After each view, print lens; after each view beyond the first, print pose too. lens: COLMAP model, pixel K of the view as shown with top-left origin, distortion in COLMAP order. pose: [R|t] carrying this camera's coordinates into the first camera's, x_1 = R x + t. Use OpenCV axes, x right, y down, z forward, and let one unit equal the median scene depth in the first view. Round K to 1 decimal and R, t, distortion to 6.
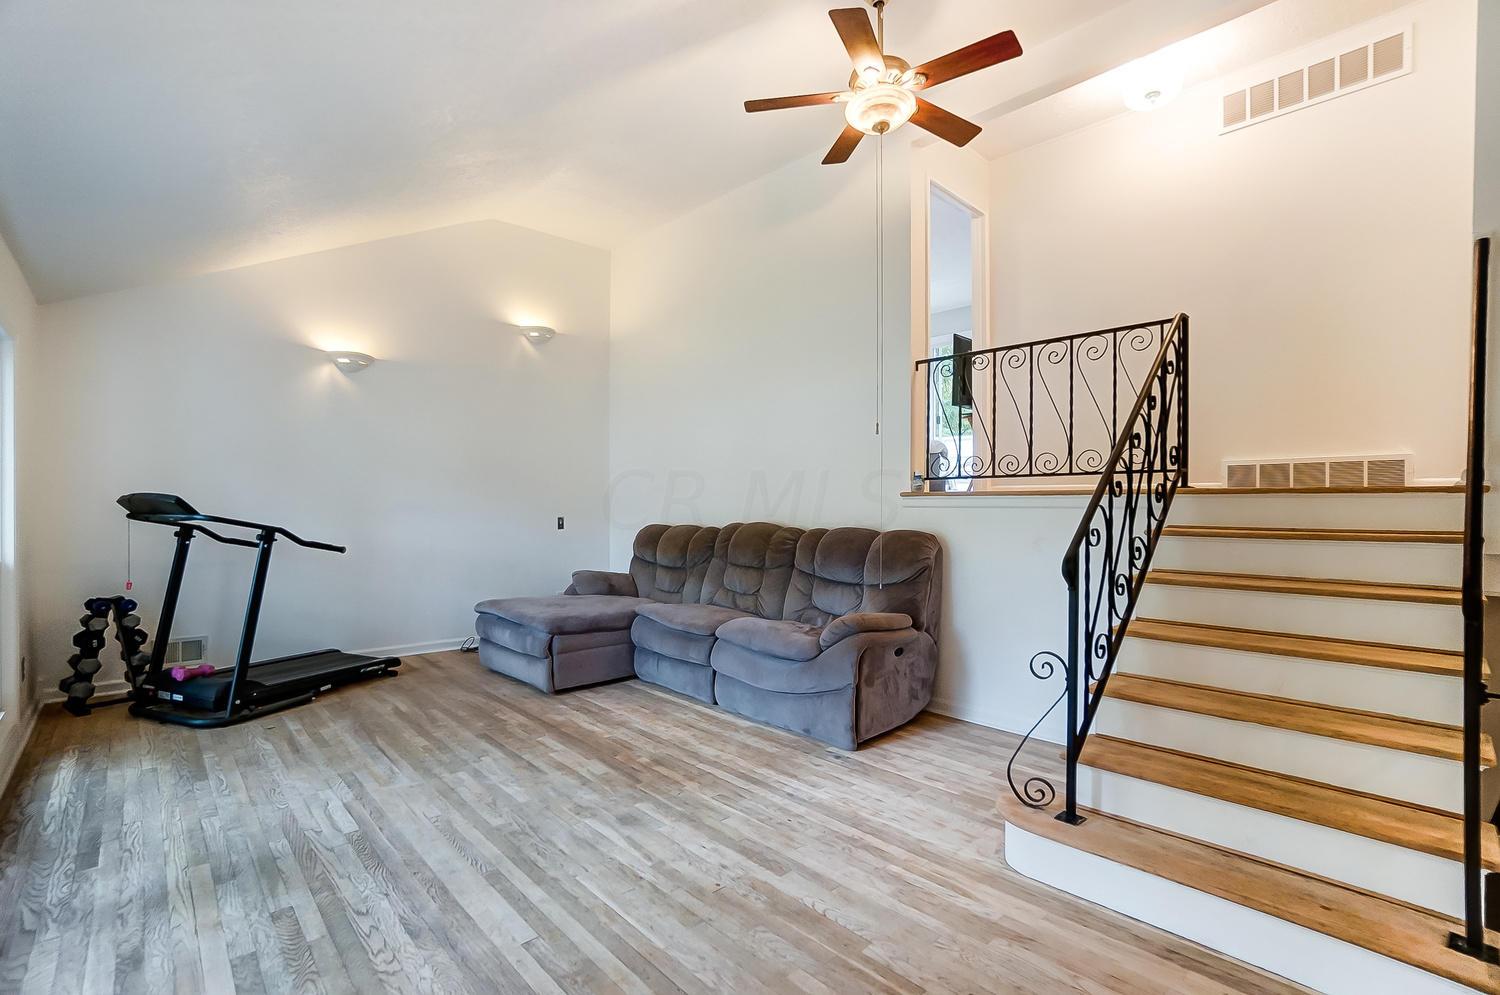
lens RADIAL K [[669.4, 0, 754.2], [0, 669.4, 505.7], [0, 0, 1]] dist [-0.066707, 0.028283]
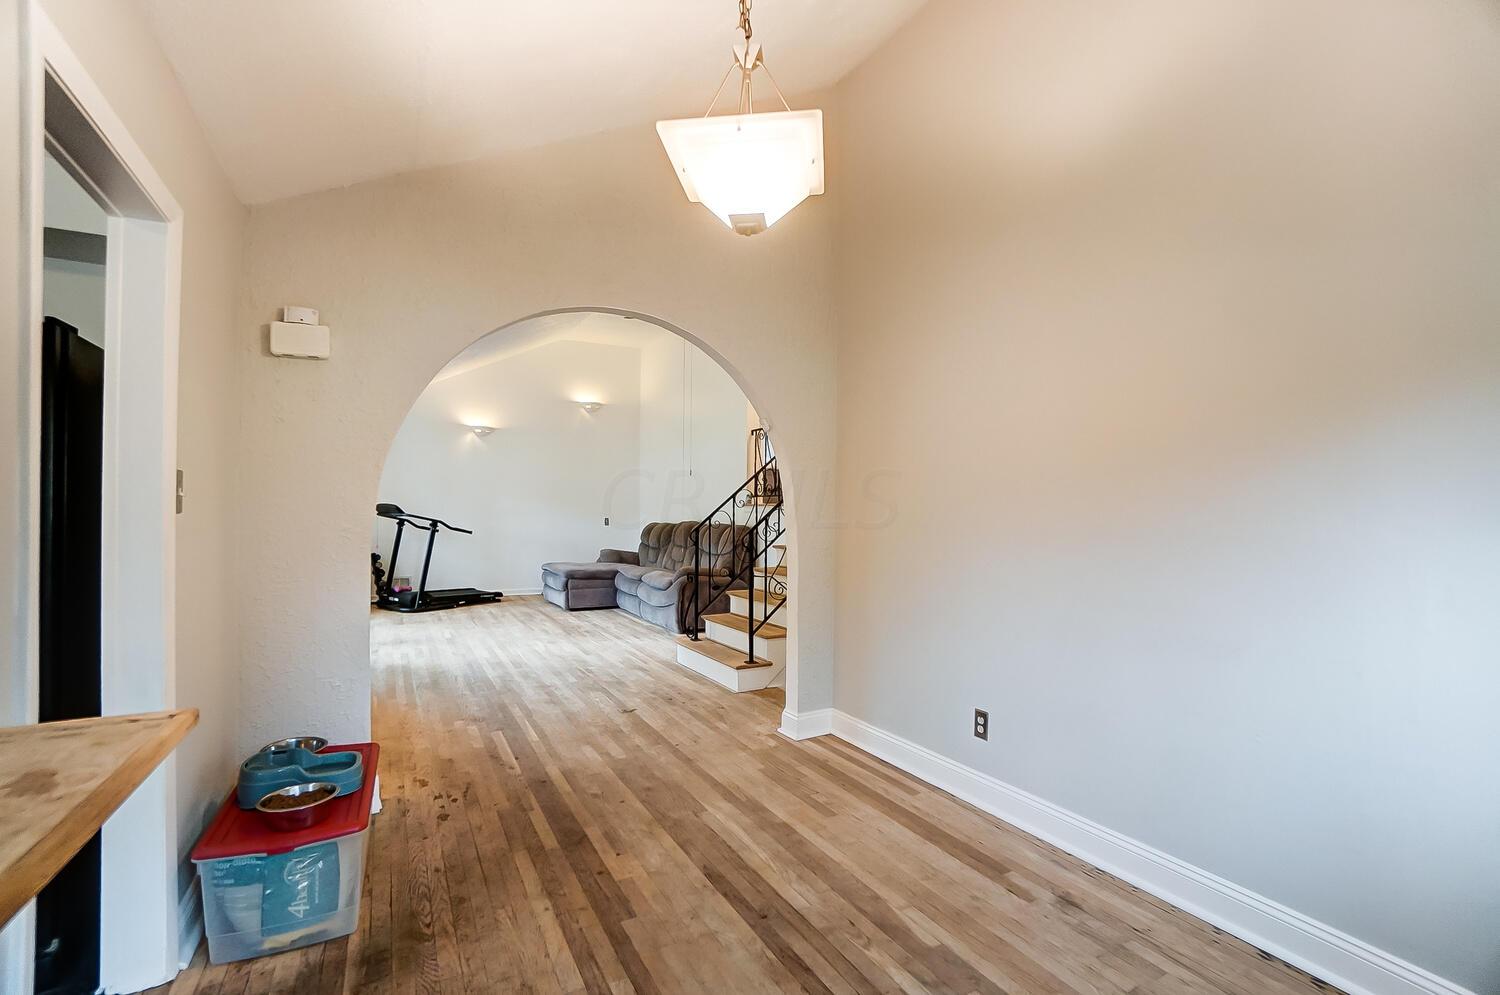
lens RADIAL K [[652.5, 0, 745.5], [0, 652.5, 516.4], [0, 0, 1]] dist [-0.021350, 0.000085]
pose [[0.966139, 0.007480, -0.257913, 0.662750], [-0.006248, 0.999965, 0.005597, 0.003471], [0.257946, -0.003797, 0.966152, -0.662114]]
